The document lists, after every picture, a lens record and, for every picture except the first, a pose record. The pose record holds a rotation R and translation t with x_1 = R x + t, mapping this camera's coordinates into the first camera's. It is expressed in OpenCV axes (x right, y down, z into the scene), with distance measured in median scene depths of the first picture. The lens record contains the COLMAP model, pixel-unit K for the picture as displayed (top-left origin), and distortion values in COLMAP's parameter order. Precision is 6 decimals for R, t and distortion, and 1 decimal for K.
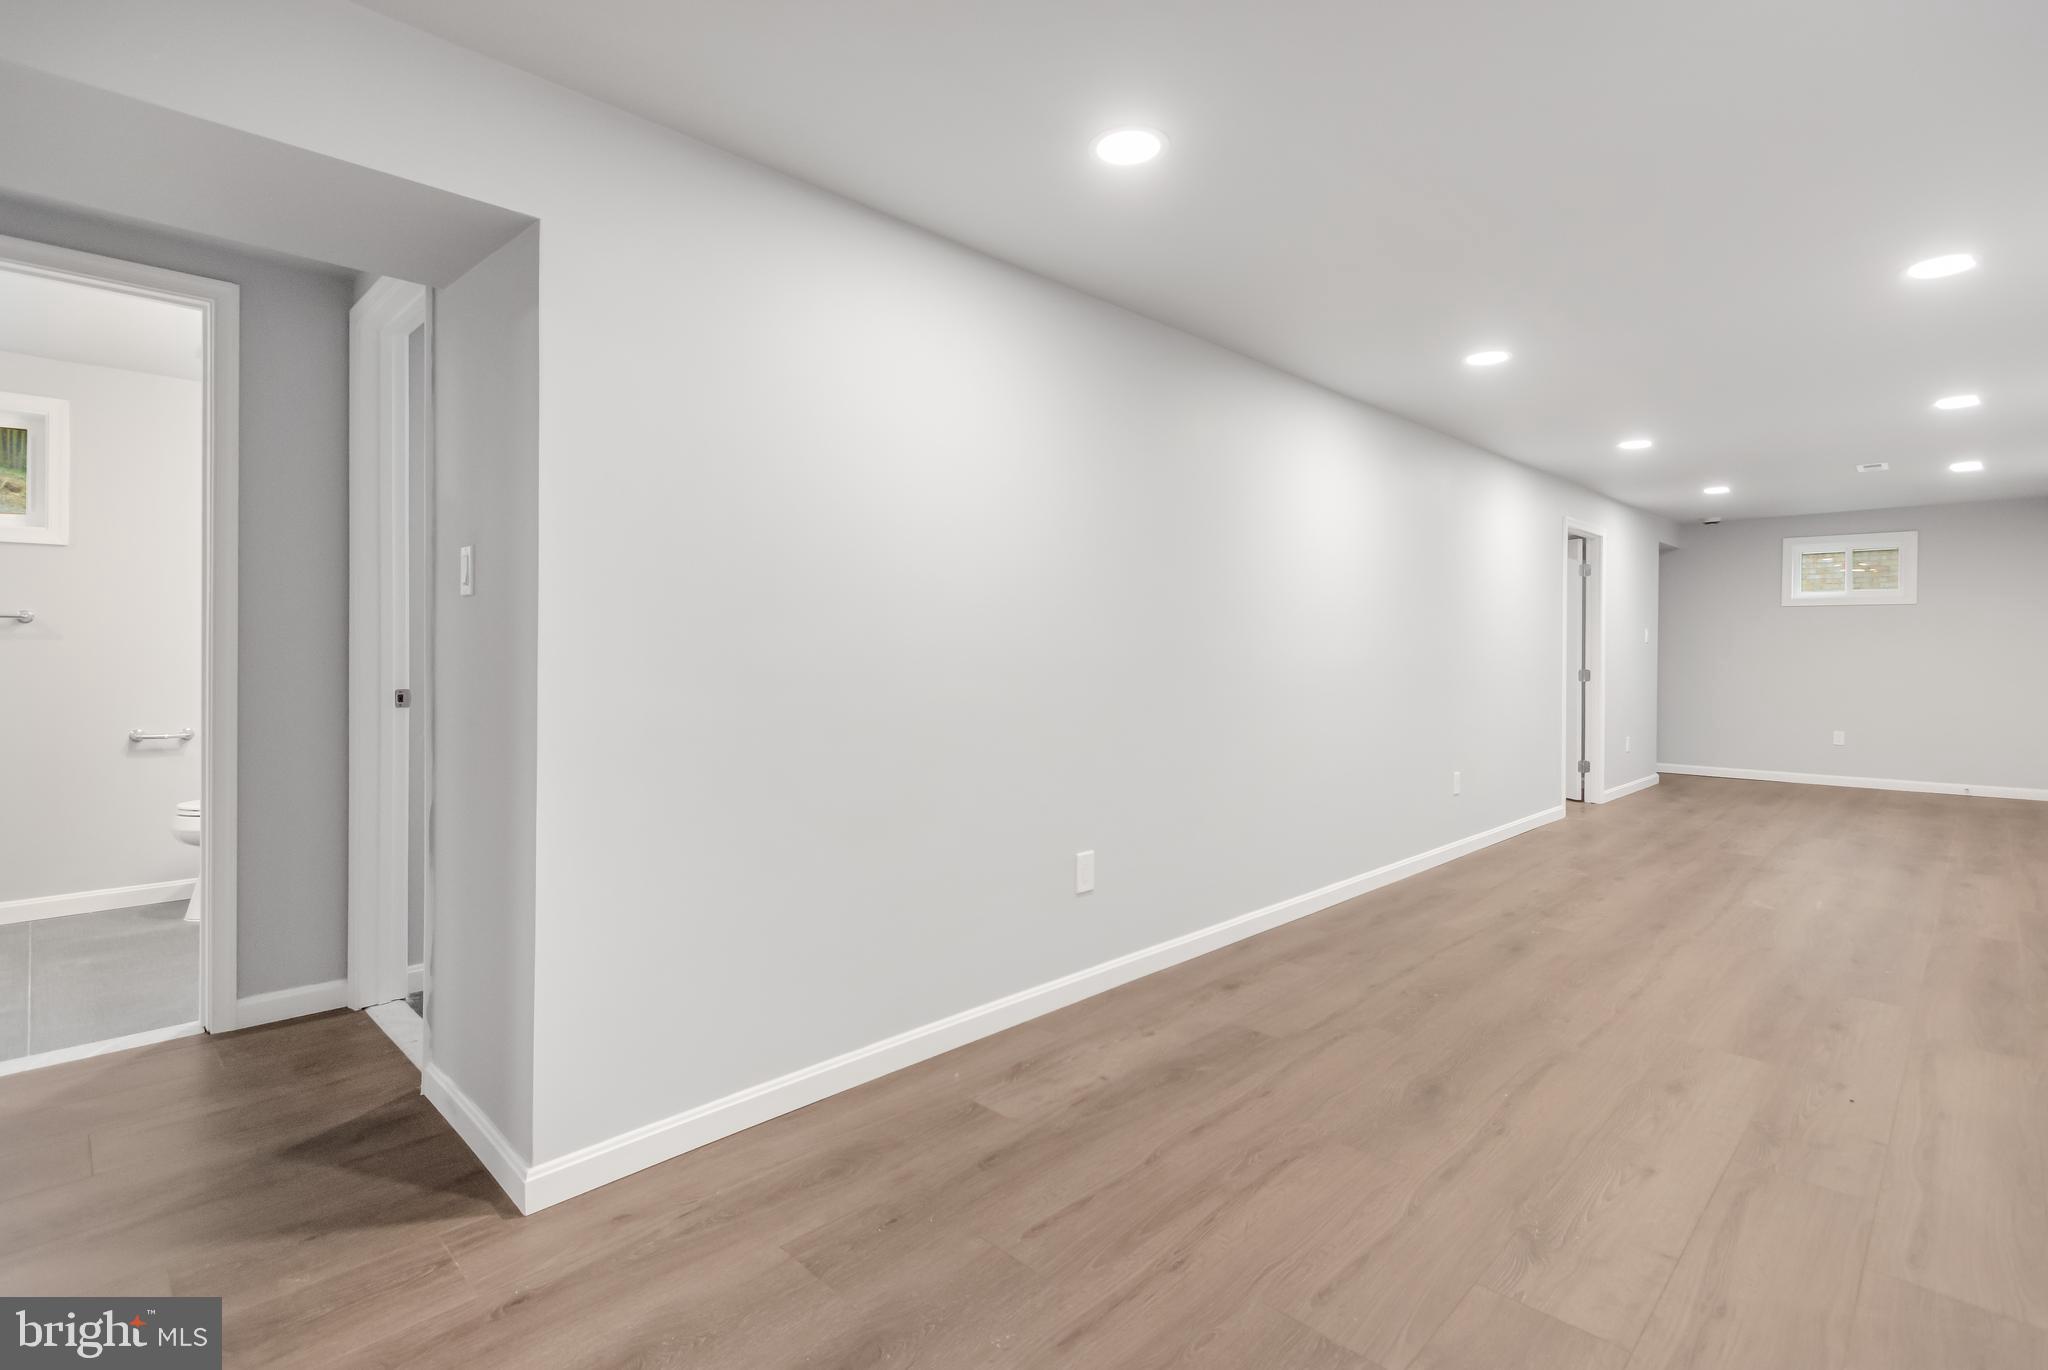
lens RADIAL K [[959.7, 0, 1019.7], [0, 959.7, 671.2], [0, 0, 1]] dist [0.000255, -0.000075]
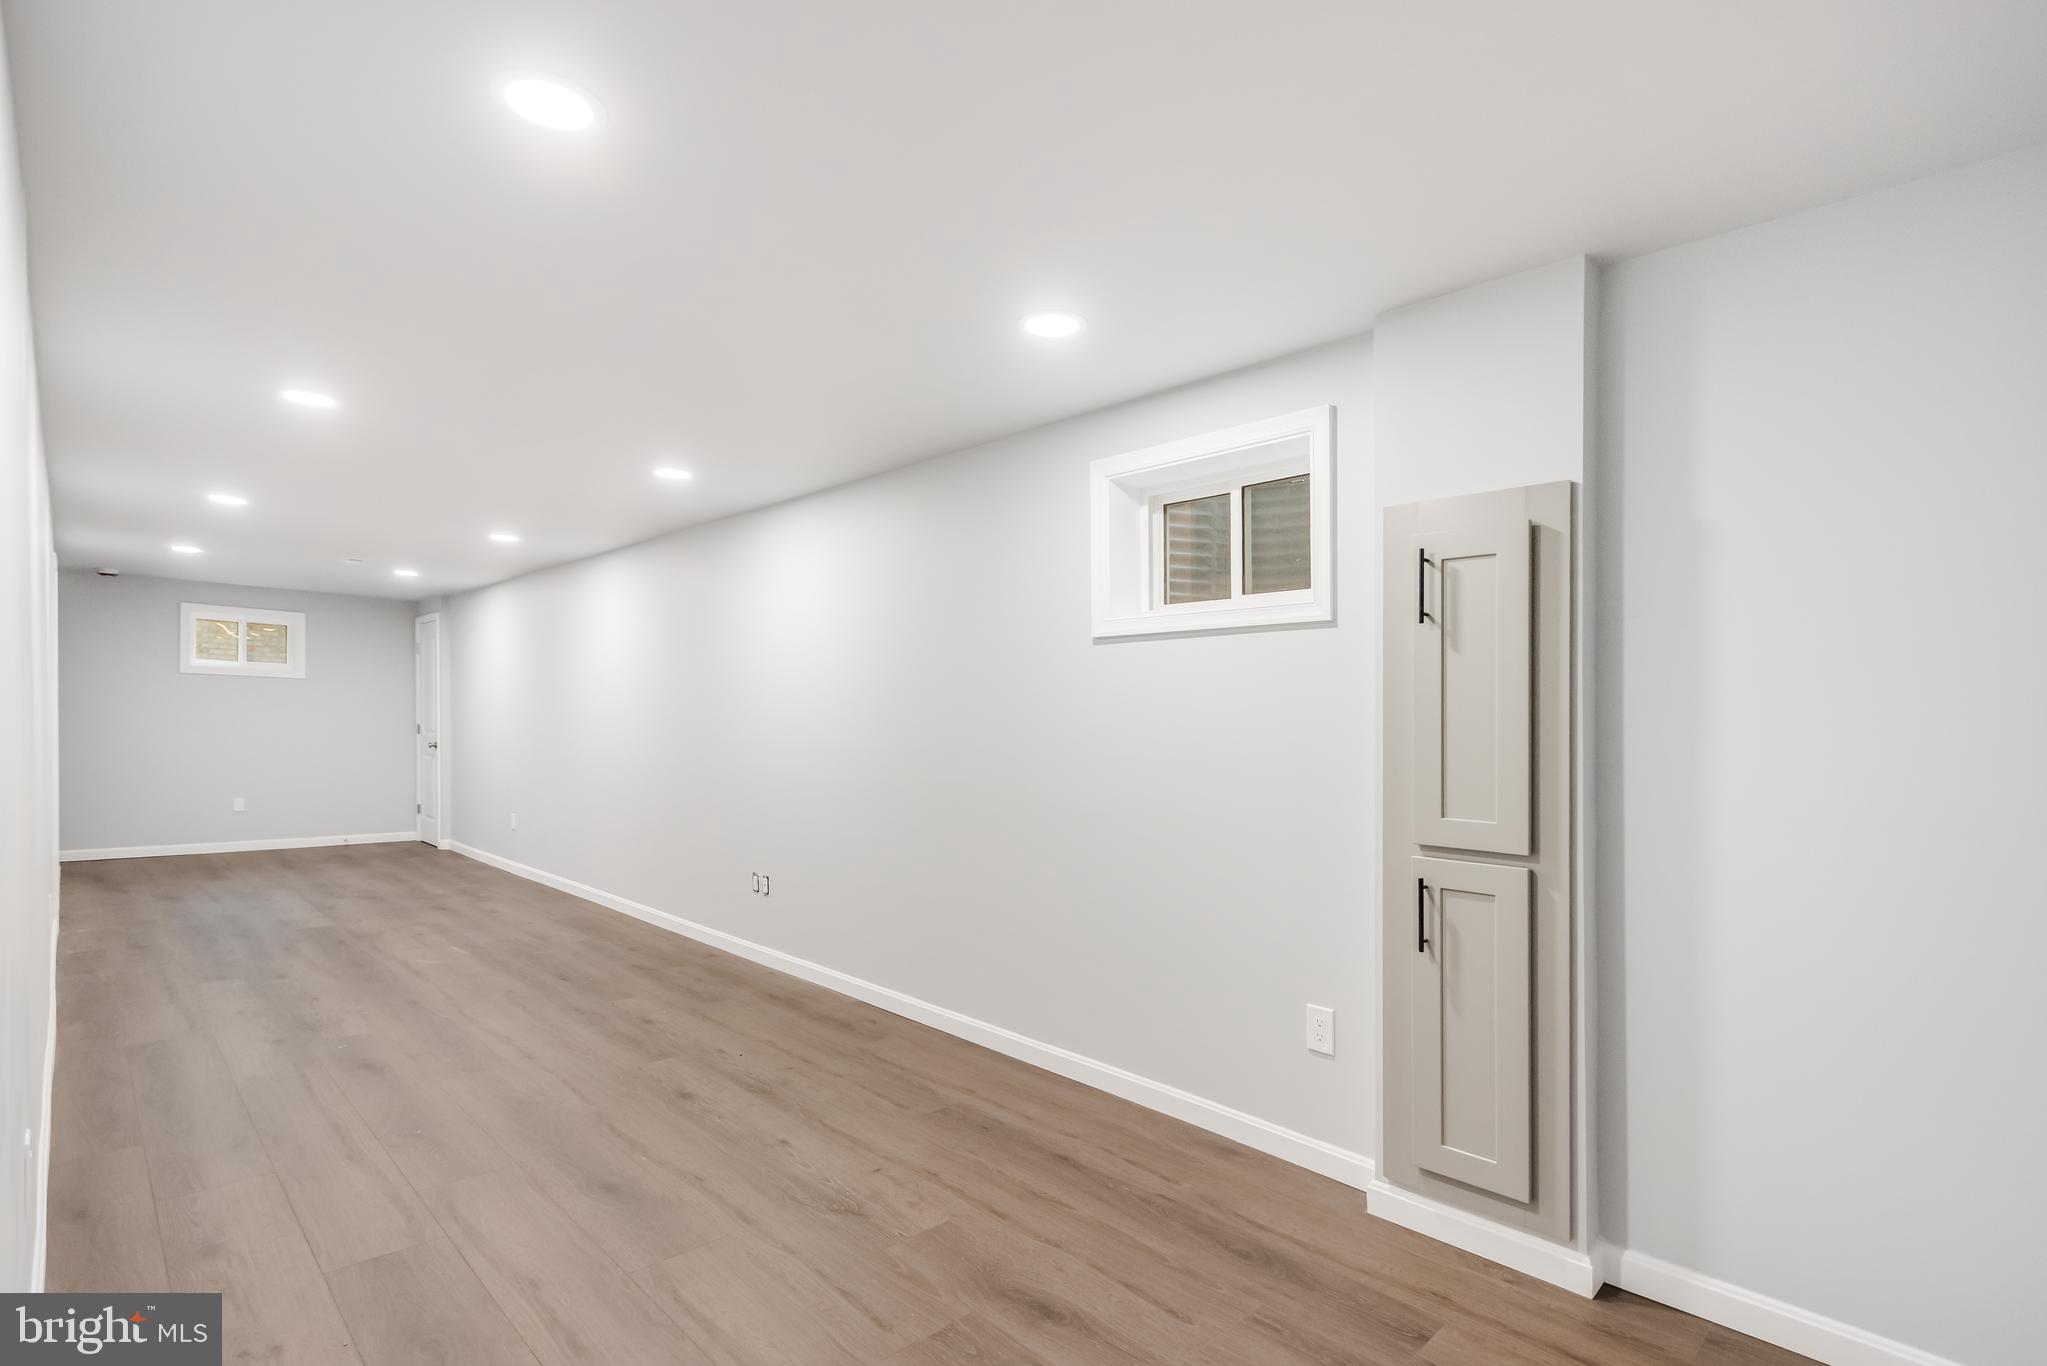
lens RADIAL K [[955.5, 0, 1014.1], [0, 955.5, 733.5], [0, 0, 1]] dist [0.004013, 0.000433]
pose [[0.018960, -0.004076, 0.999812, -0.400075], [-0.000858, 0.999991, 0.004093, -0.031143], [-0.999820, -0.000936, 0.018956, 0.396254]]
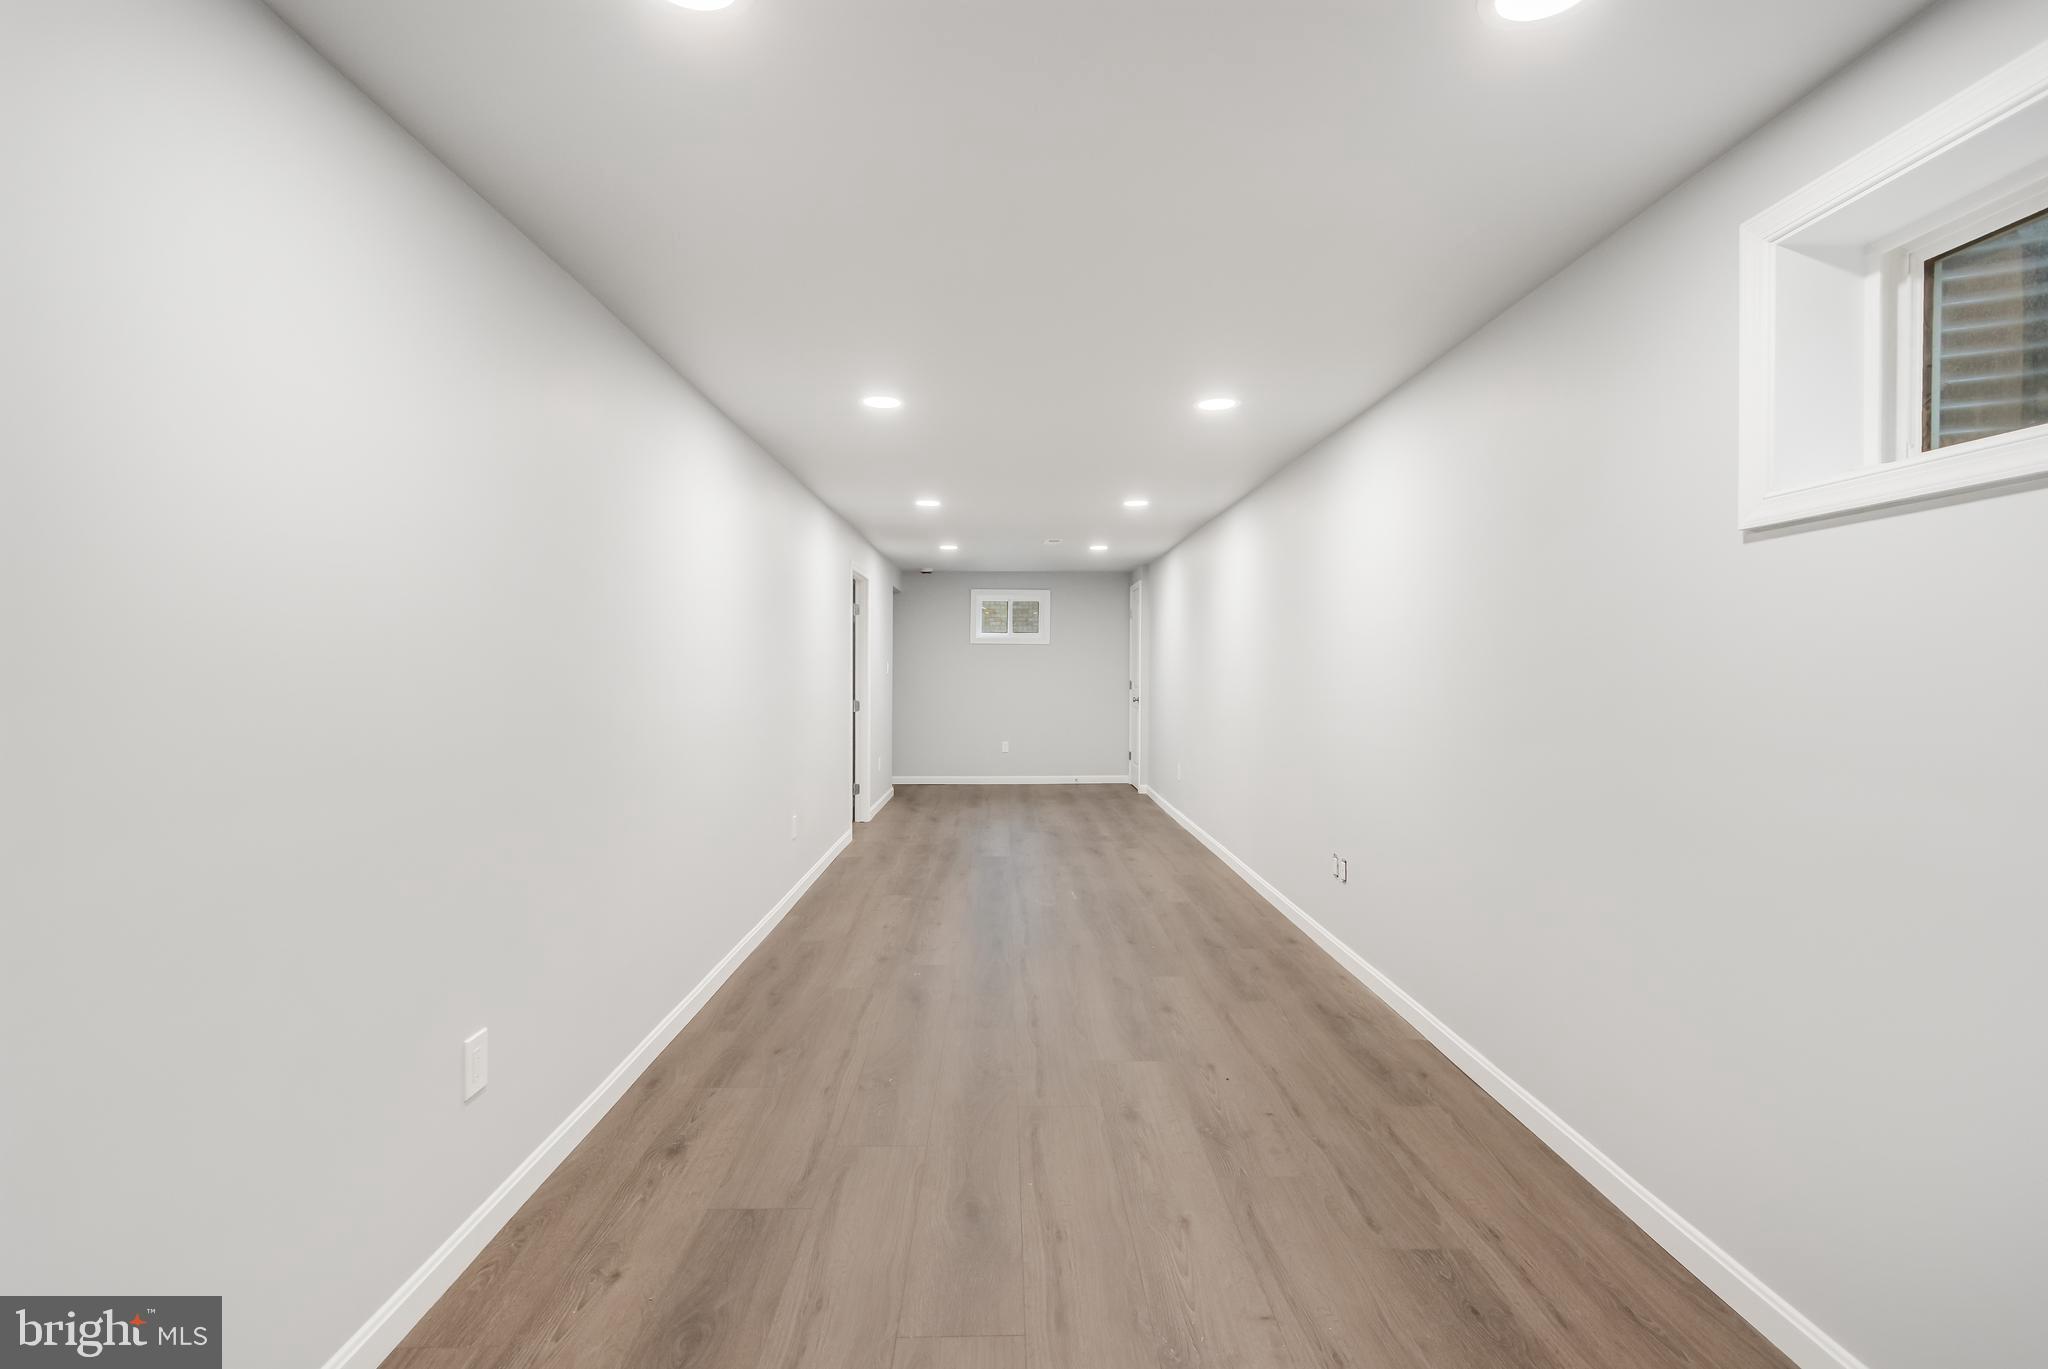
lens RADIAL K [[950.7, 0, 1026.5], [0, 950.7, 703.6], [0, 0, 1]] dist [0.018078, -0.016817]
pose [[0.693056, -0.022633, 0.720529, -0.118959], [0.011260, 0.999725, 0.020572, -0.039111], [-0.720796, -0.006145, 0.693120, 0.246908]]
